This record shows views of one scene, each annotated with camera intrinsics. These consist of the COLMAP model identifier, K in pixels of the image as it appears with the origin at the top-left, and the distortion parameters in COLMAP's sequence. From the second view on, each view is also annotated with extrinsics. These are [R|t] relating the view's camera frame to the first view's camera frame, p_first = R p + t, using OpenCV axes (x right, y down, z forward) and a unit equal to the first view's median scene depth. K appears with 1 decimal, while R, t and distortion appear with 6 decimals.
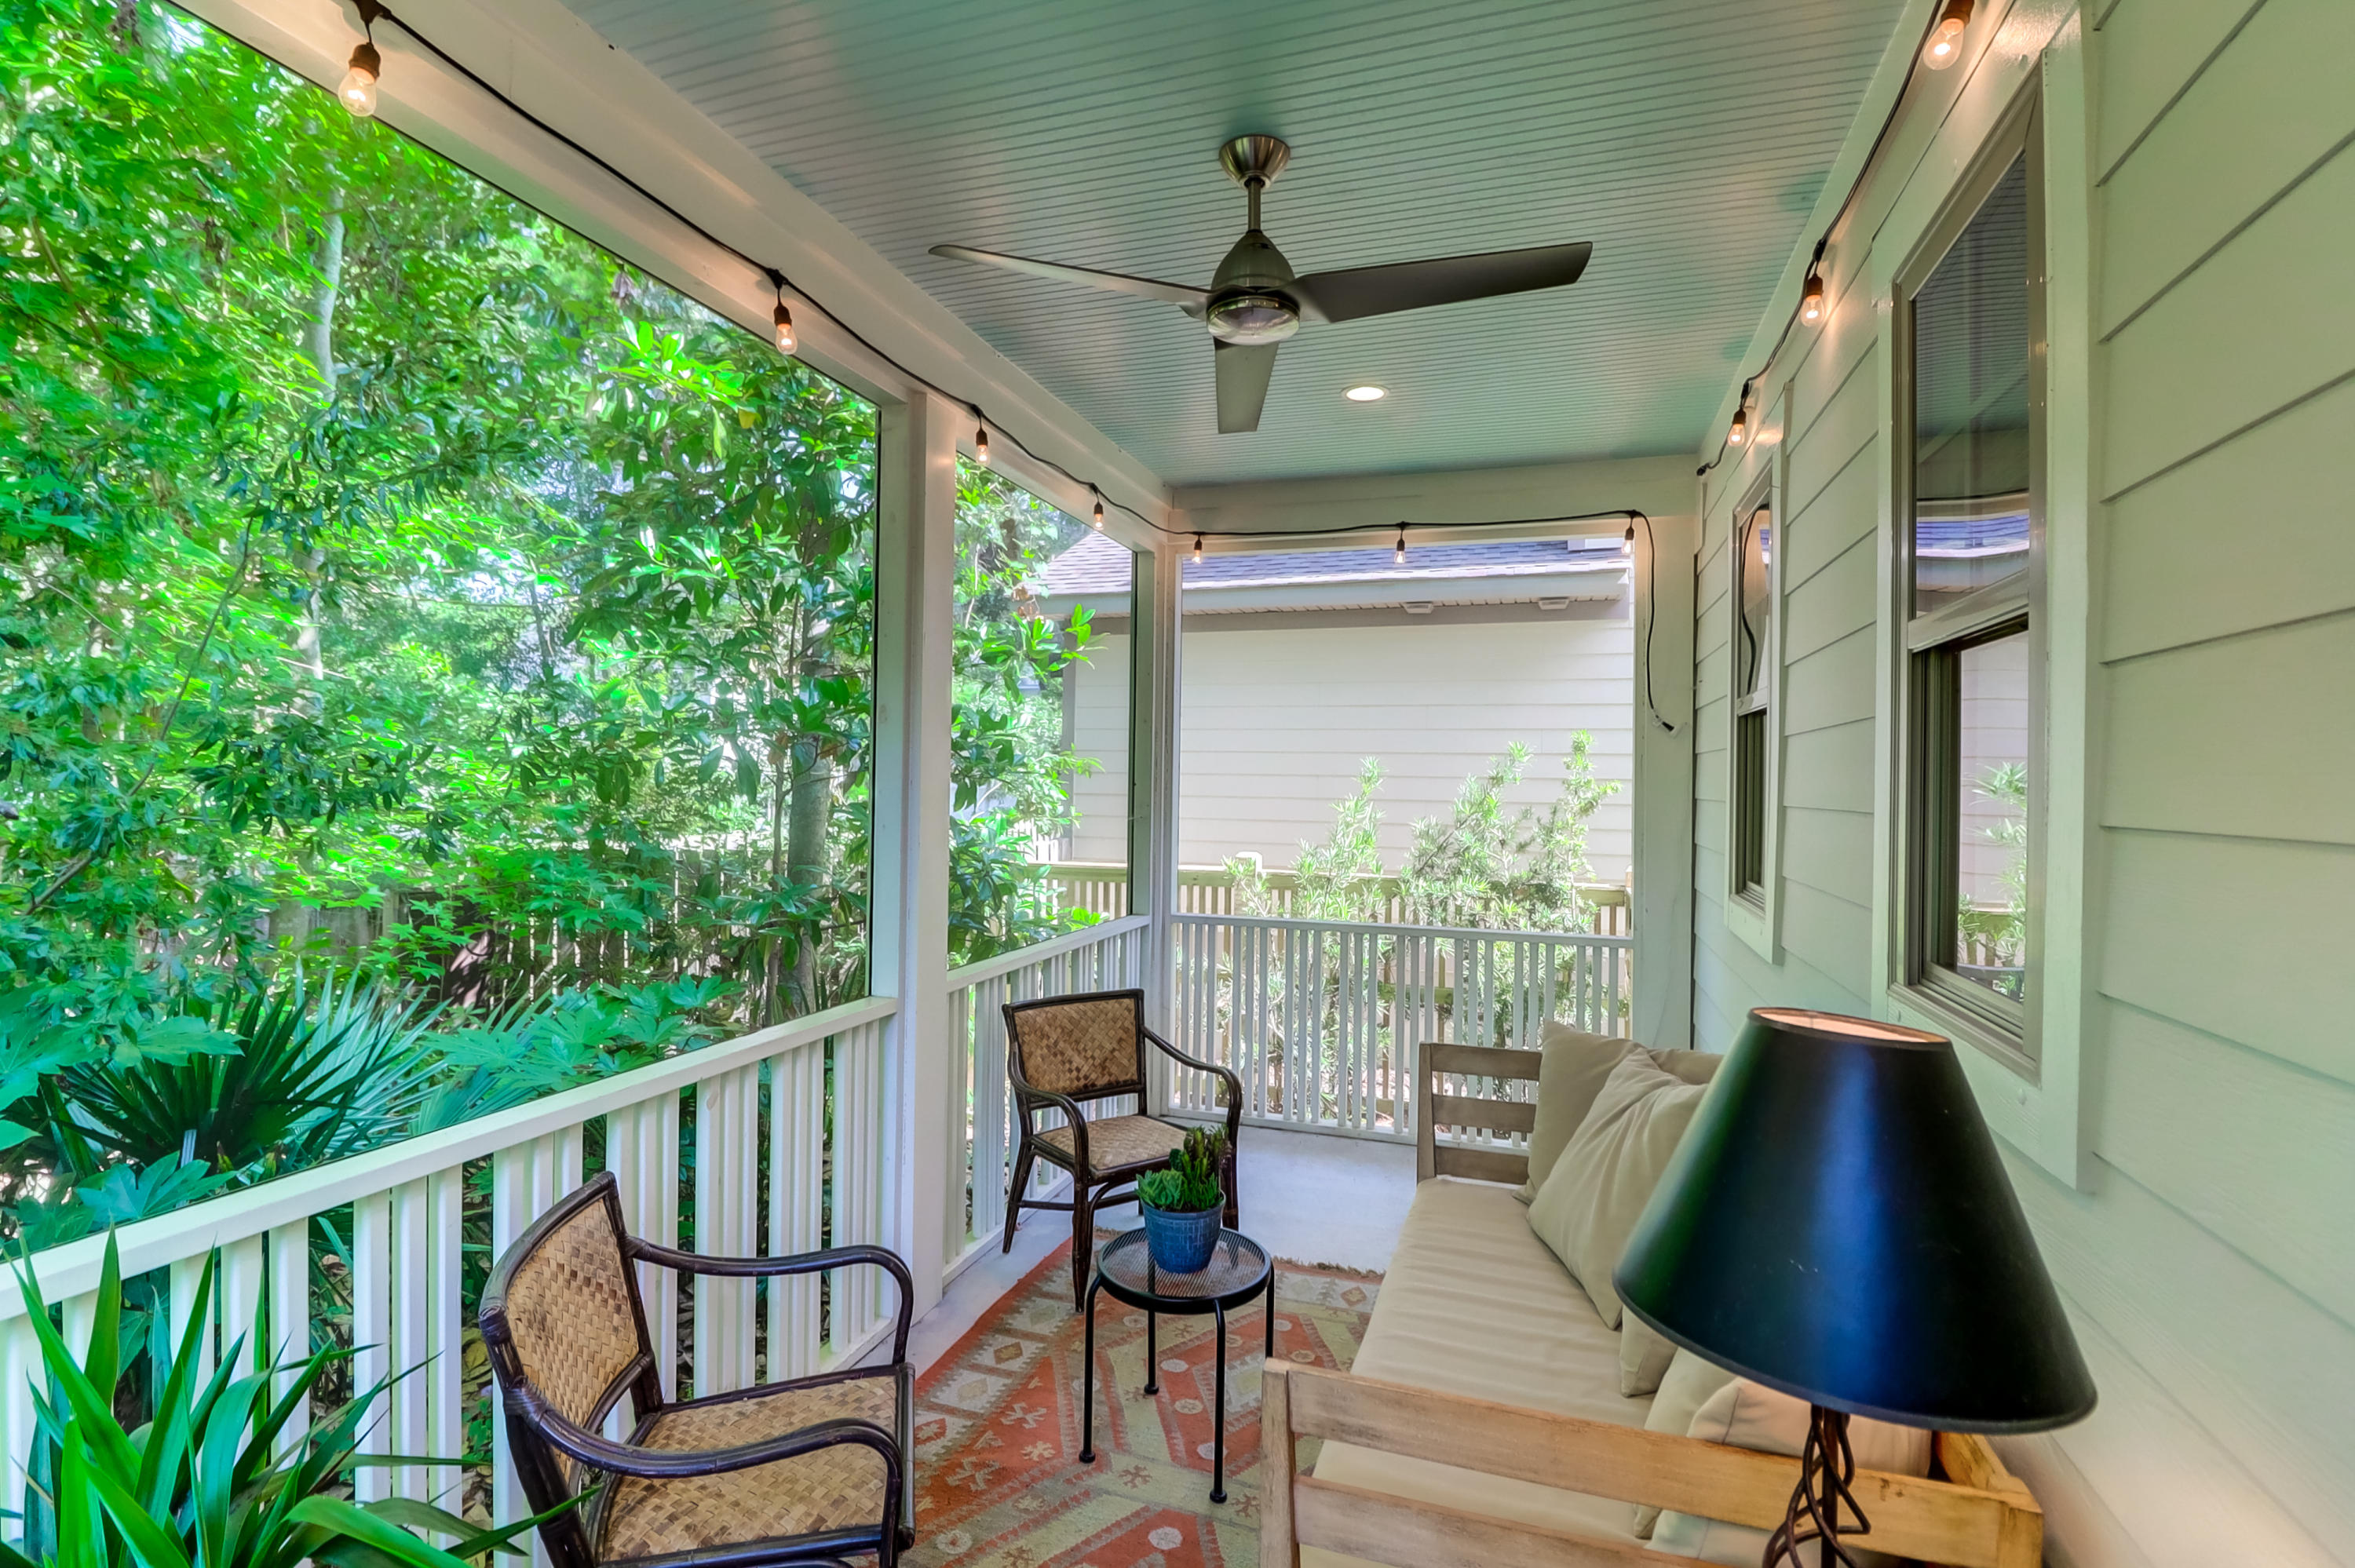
lens RADIAL K [[1090.1, 0, 1168.8], [0, 1090.1, 771.7], [0, 0, 1]] dist [-0.000148, -0.022325]
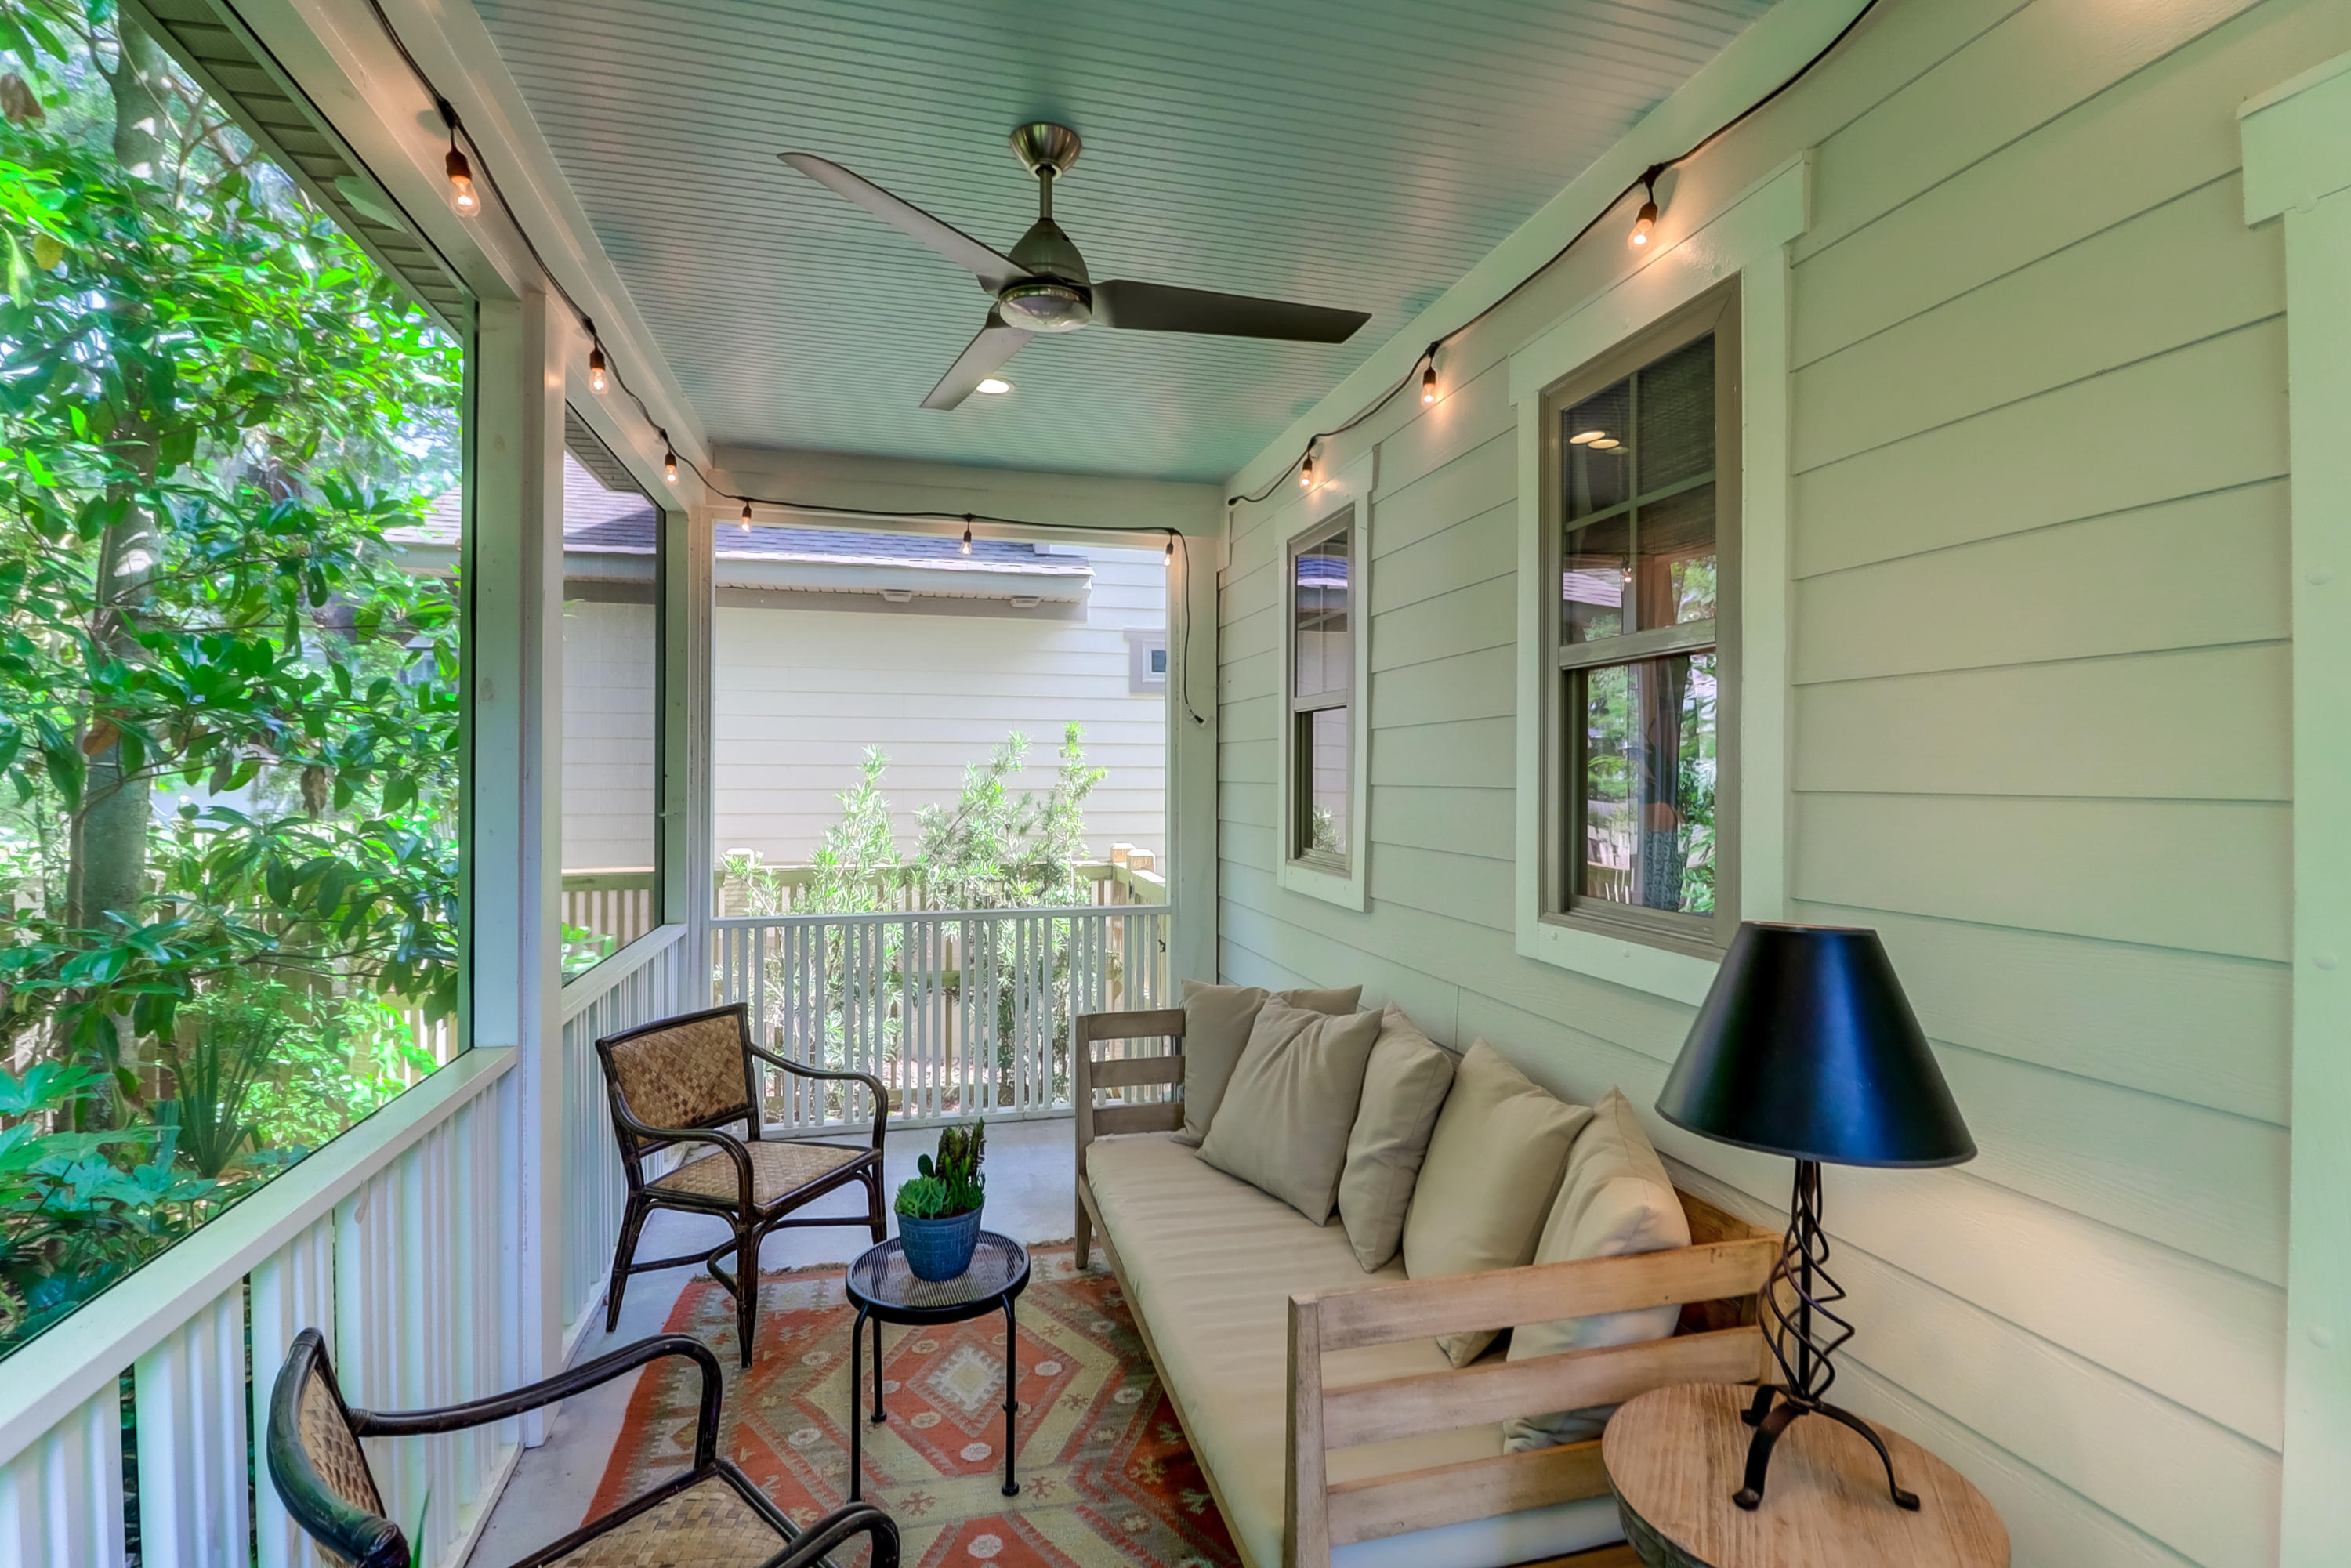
lens RADIAL K [[1088.3, 0, 1166.8], [0, 1088.3, 771.7], [0, 0, 1]] dist [-0.000148, -0.022325]
pose [[0.834515, -0.011314, 0.550870, -0.234778], [0.005619, 0.999912, 0.012026, -0.000026], [-0.550957, -0.006940, 0.834505, 0.061849]]
